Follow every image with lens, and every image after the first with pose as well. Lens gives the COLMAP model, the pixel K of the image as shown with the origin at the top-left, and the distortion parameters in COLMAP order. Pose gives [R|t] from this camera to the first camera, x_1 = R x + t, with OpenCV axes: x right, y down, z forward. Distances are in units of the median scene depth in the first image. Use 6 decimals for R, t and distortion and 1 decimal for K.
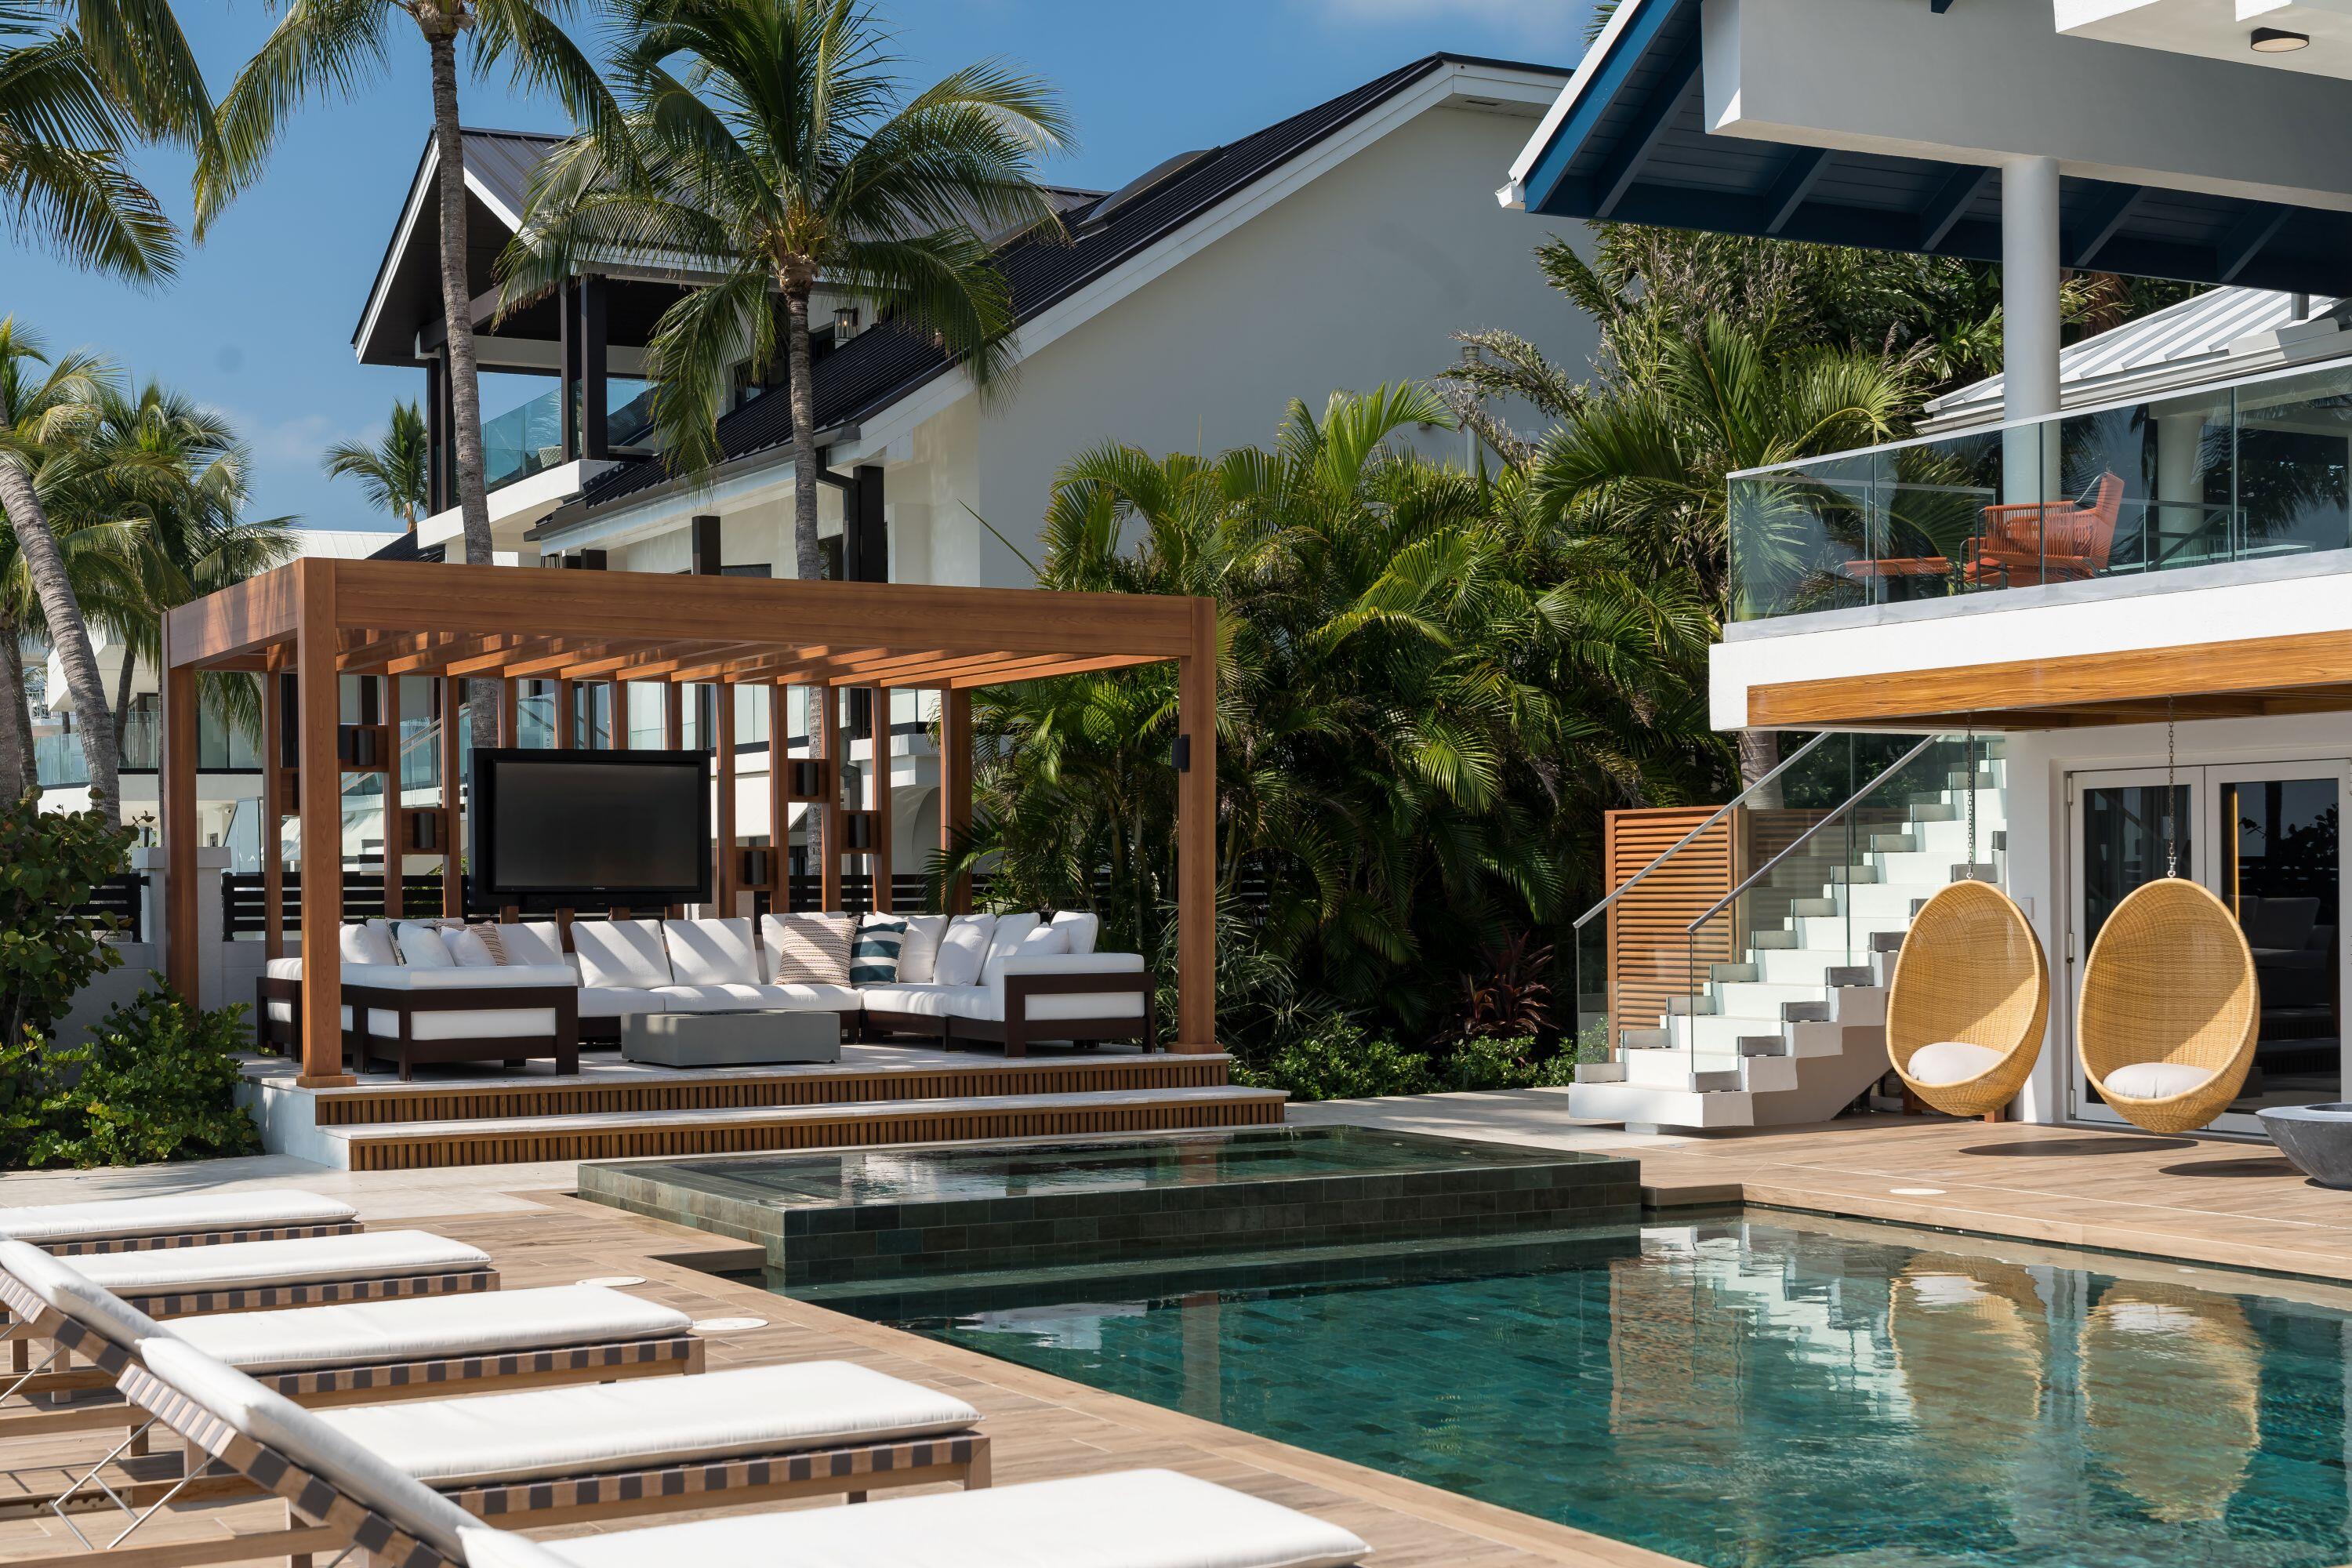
lens RADIAL K [[3158.8, 0, 1183.0], [0, 3158.8, 912.4], [0, 0, 1]] dist [0.007548, 0.007051]
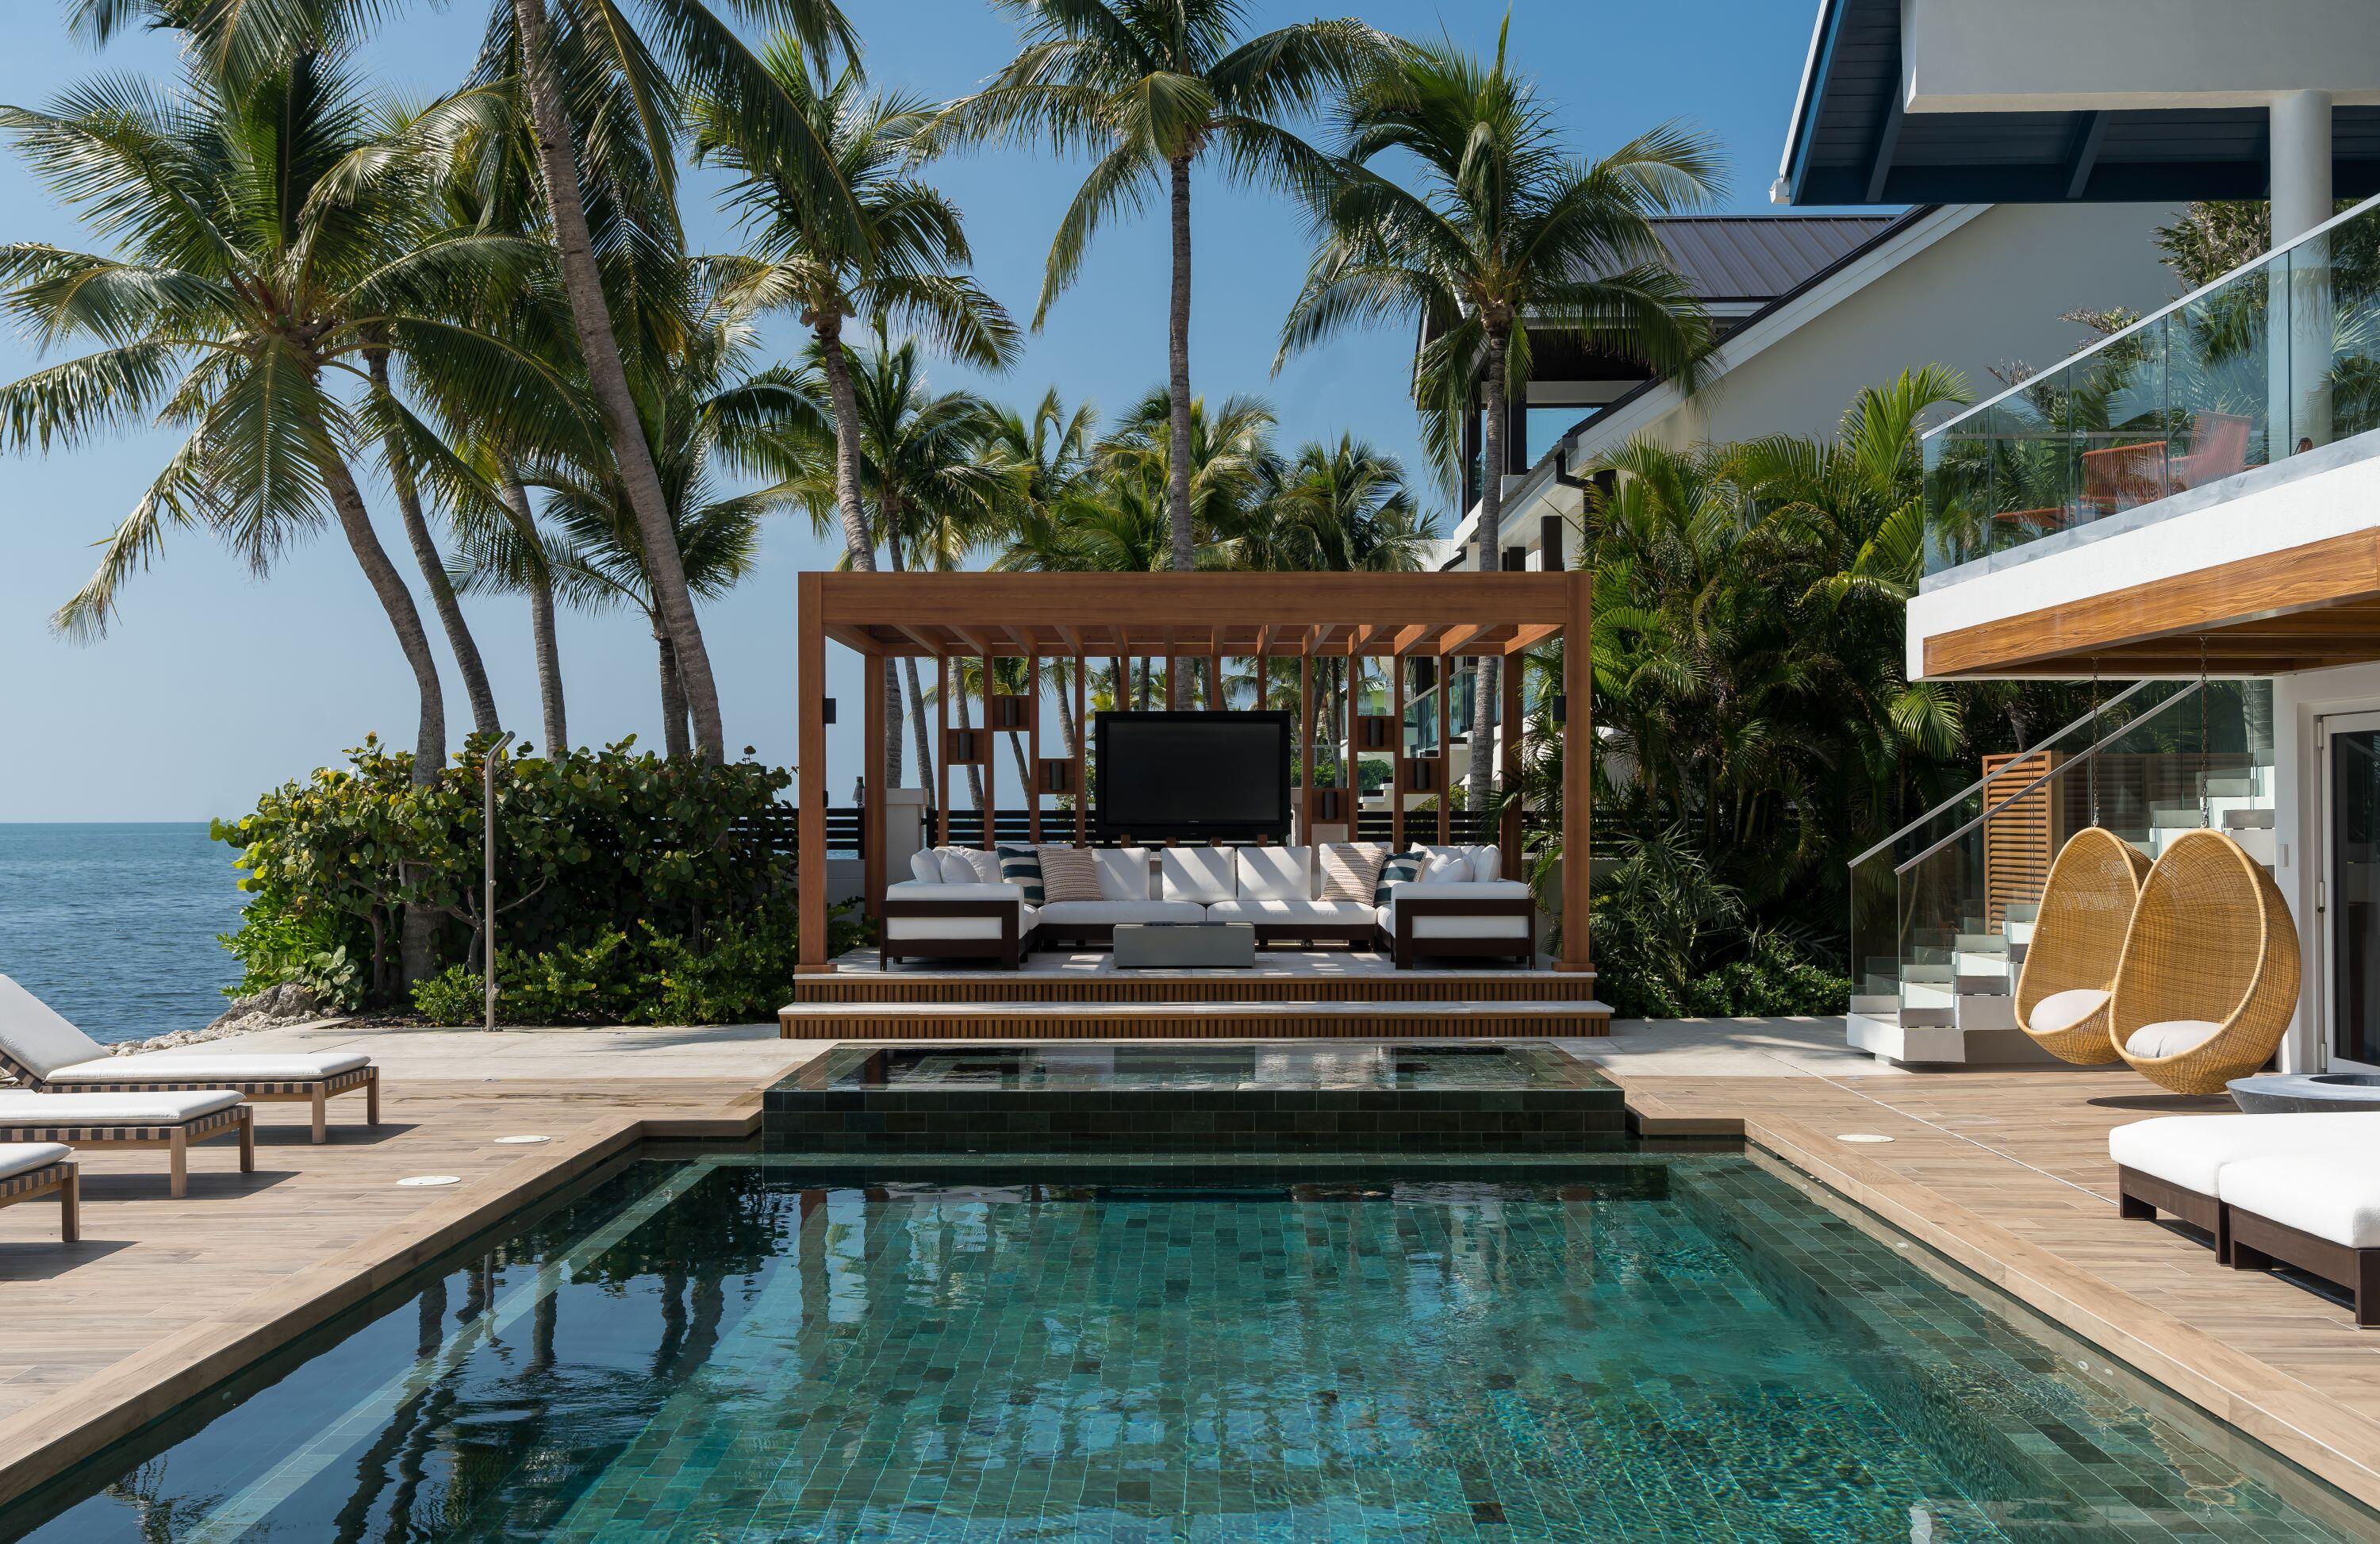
lens RADIAL K [[2463.3, 0, 1190.0], [0, 2463.3, 772.0], [0, 0, 1]] dist [0.003841, 0.006422]
pose [[0.872542, -0.002478, -0.488532, 0.294390], [-0.008644, 0.999752, -0.020511, -0.007234], [0.488462, 0.022119, 0.872305, 0.142763]]
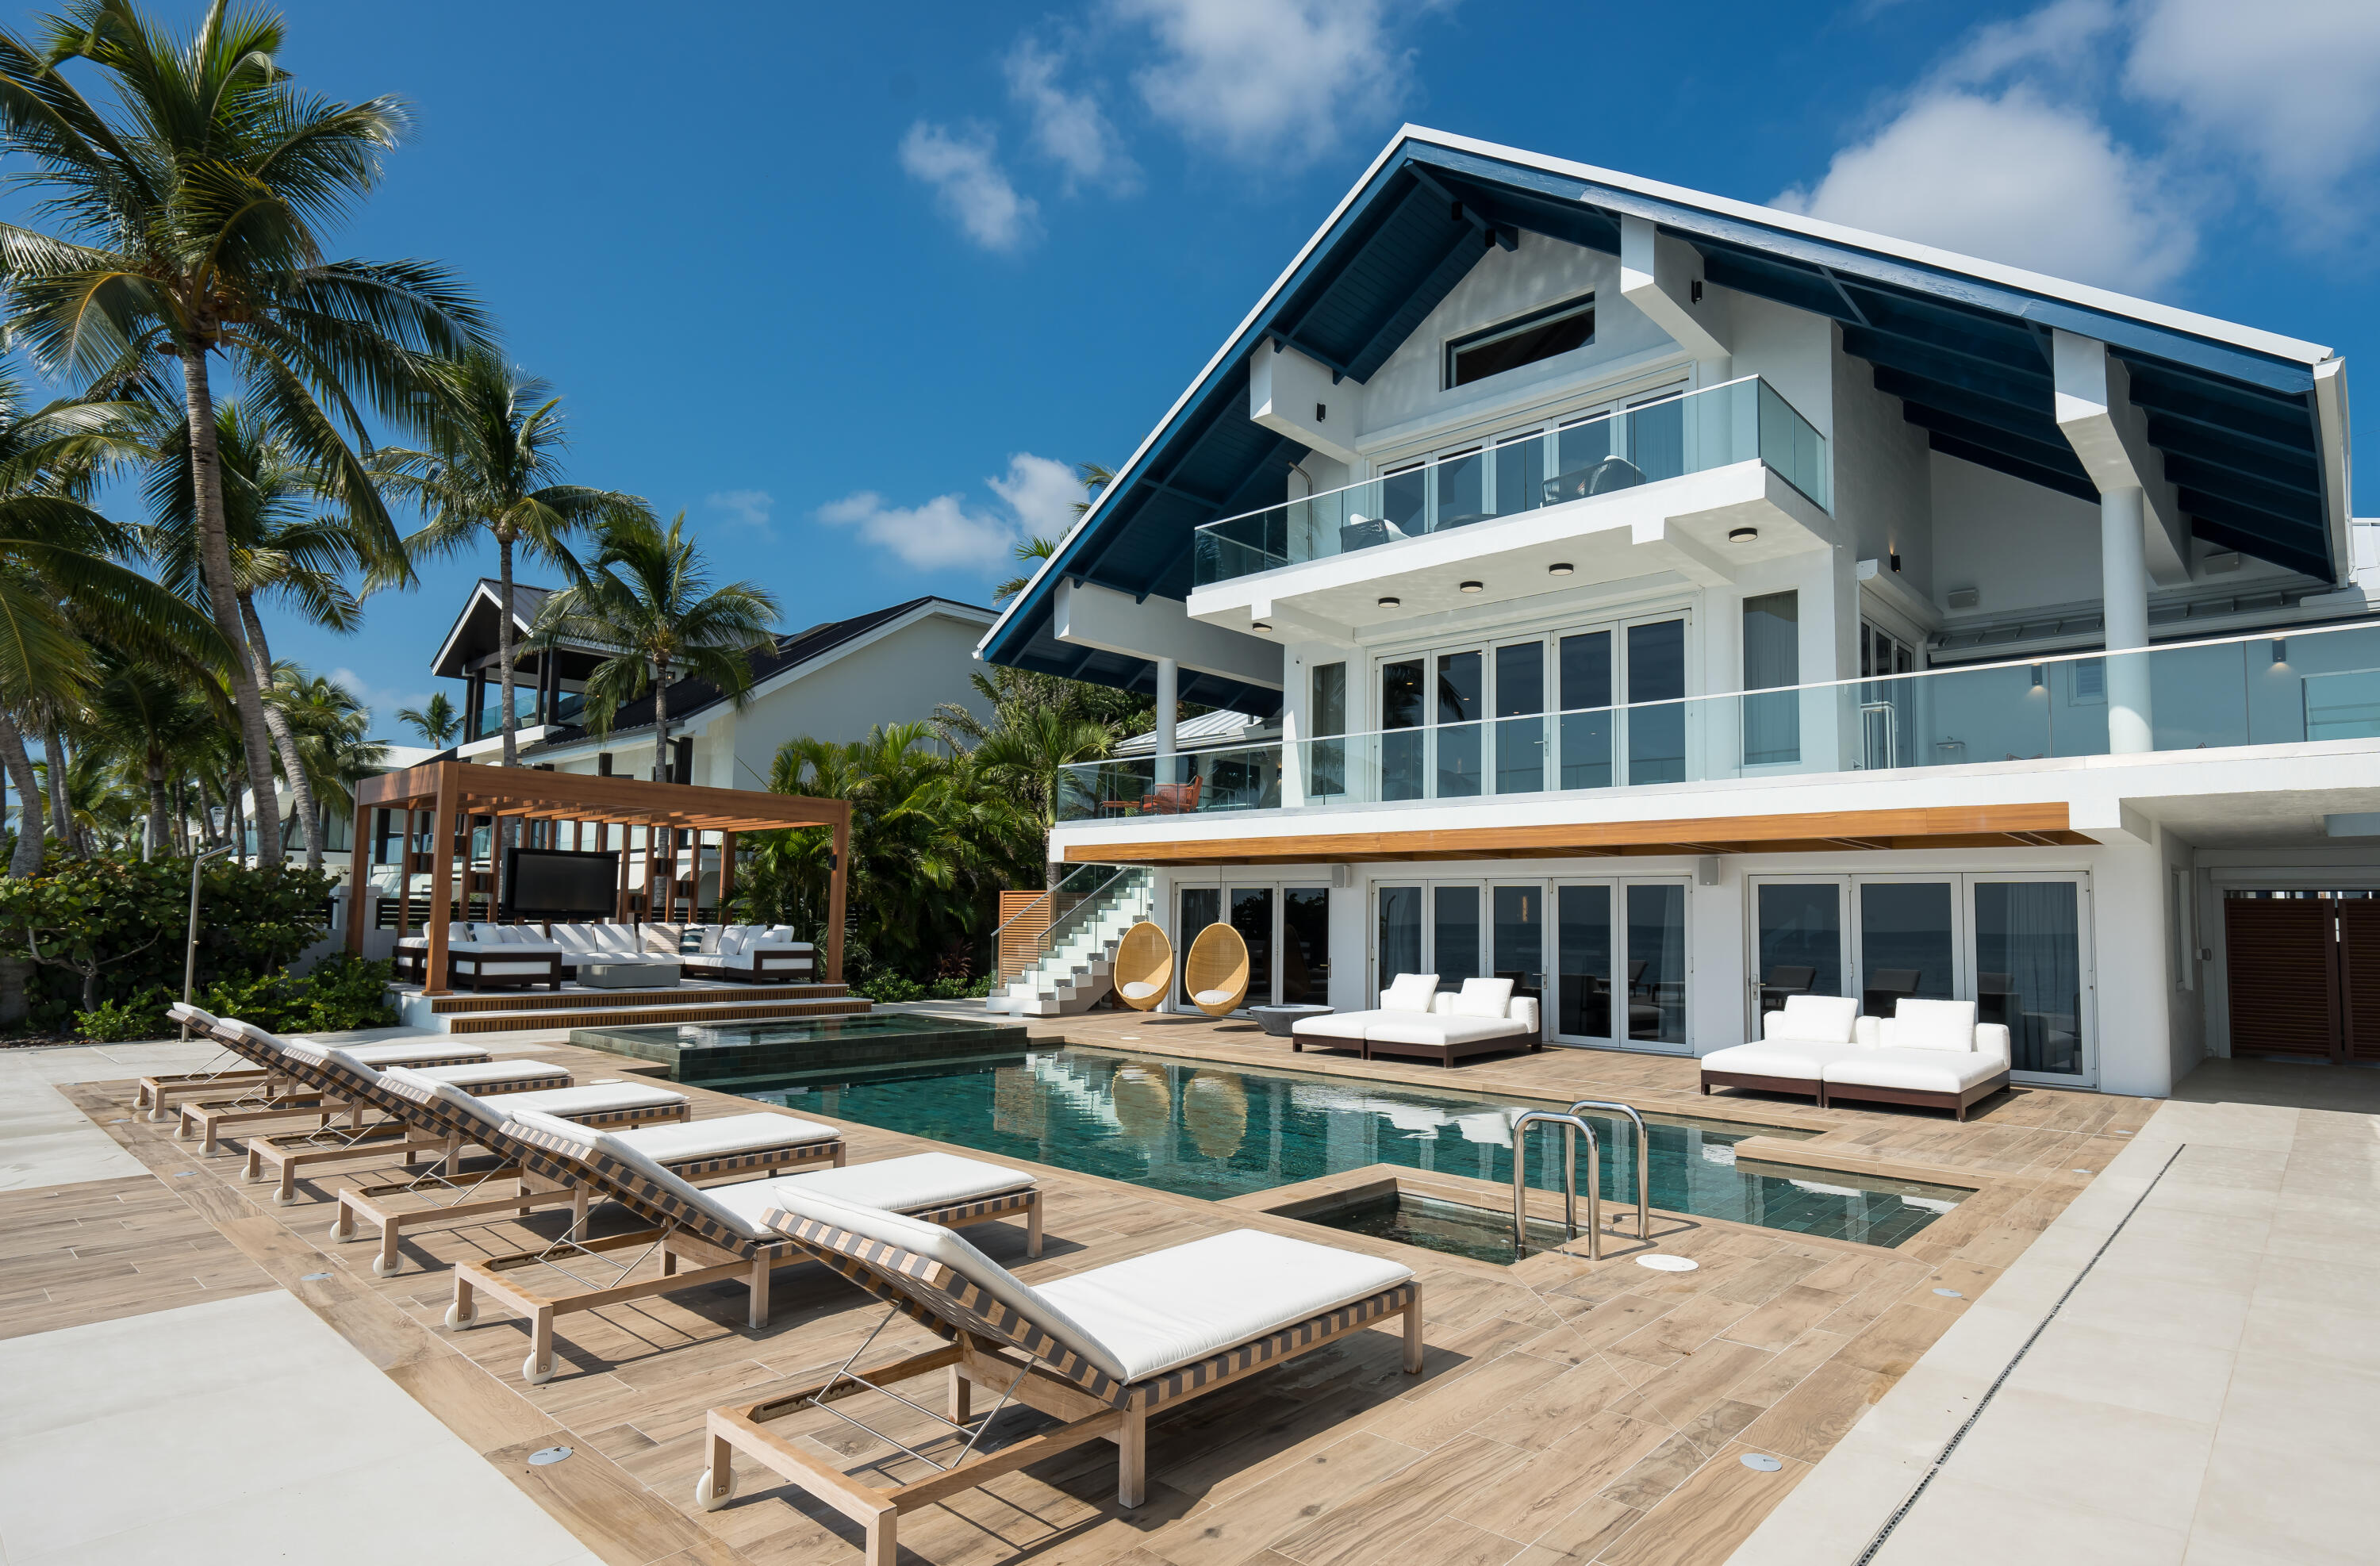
lens RADIAL K [[1217.4, 0, 1199.4], [0, 1217.4, 836.9], [0, 0, 1]] dist [0.000117, -0.000168]
pose [[0.944437, 0.047401, 0.325256, -0.037492], [-0.022421, 0.996533, -0.080127, -0.000014], [-0.327926, 0.068382, 0.942225, 0.001775]]
